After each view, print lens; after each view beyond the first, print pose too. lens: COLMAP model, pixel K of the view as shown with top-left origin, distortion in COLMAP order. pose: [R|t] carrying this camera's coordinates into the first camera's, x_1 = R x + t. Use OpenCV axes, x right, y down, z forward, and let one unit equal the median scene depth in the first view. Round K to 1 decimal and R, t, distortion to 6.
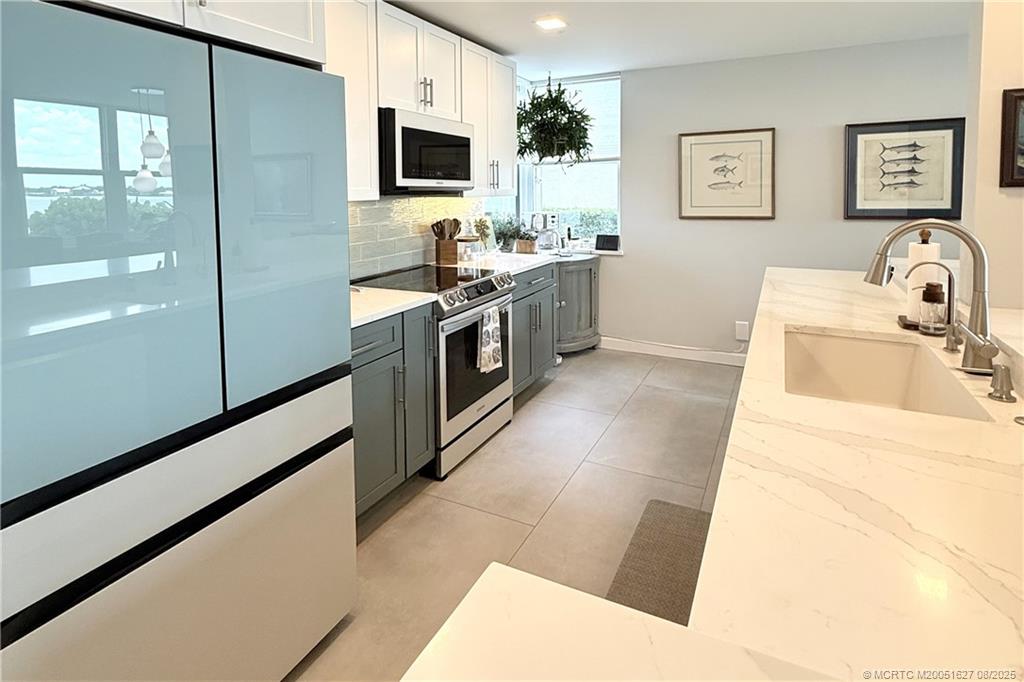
lens RADIAL K [[543.5, 0, 515.8], [0, 543.5, 221.5], [0, 0, 1]] dist [-0.003295, 0.002785]
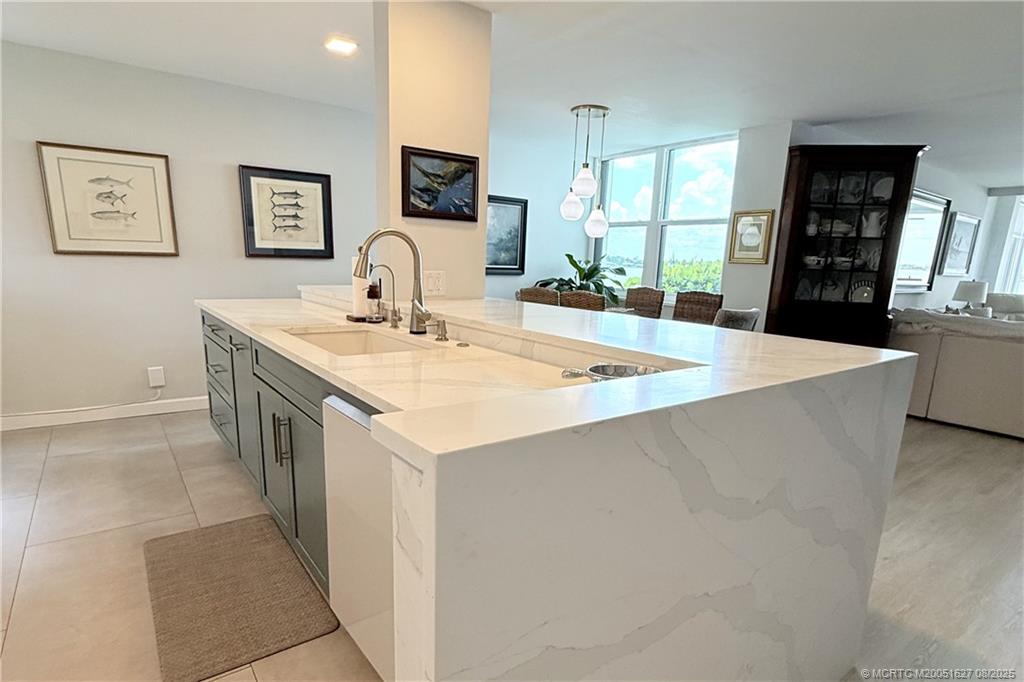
lens RADIAL K [[543.5, 0, 508.6], [0, 543.5, 385.8], [0, 0, 1]] dist [-0.003295, 0.002785]
pose [[0.454353, -0.172316, 0.873997, -0.154842], [0.012605, 0.982259, 0.187108, 0.054105], [-0.890733, -0.073996, 0.448464, 0.029132]]
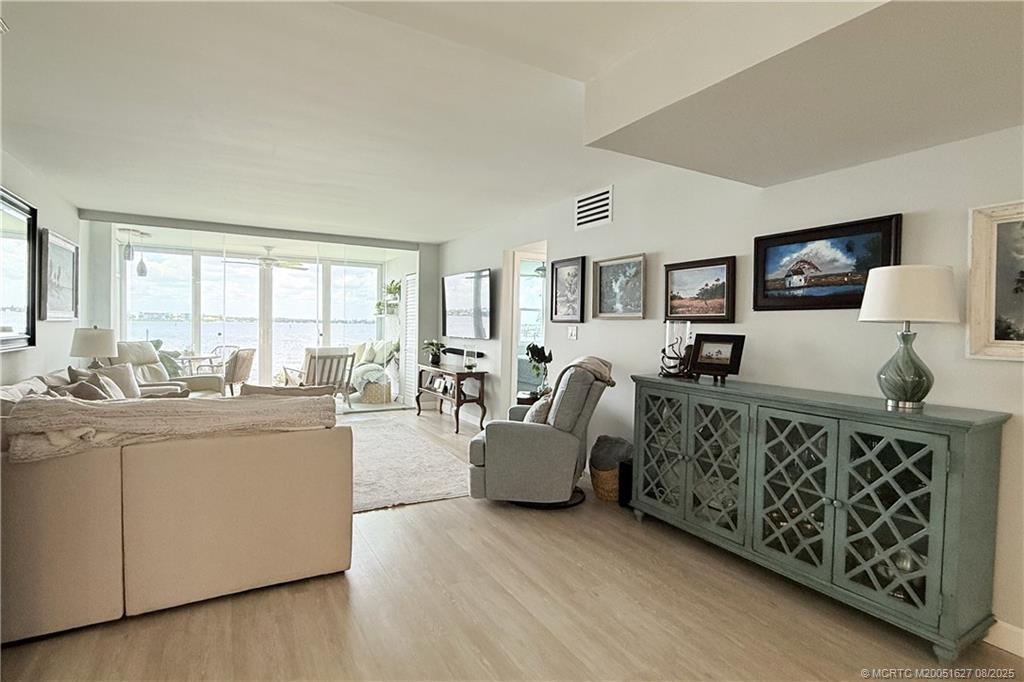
lens RADIAL K [[506.9, 0, 515.1], [0, 506.9, 338.7], [0, 0, 1]] dist [0.000453, 0.000082]
pose [[-0.831768, -0.018212, 0.554825, 0.690889], [0.024098, 0.997335, 0.068864, 0.035065], [-0.554601, 0.070649, -0.829112, -0.066407]]
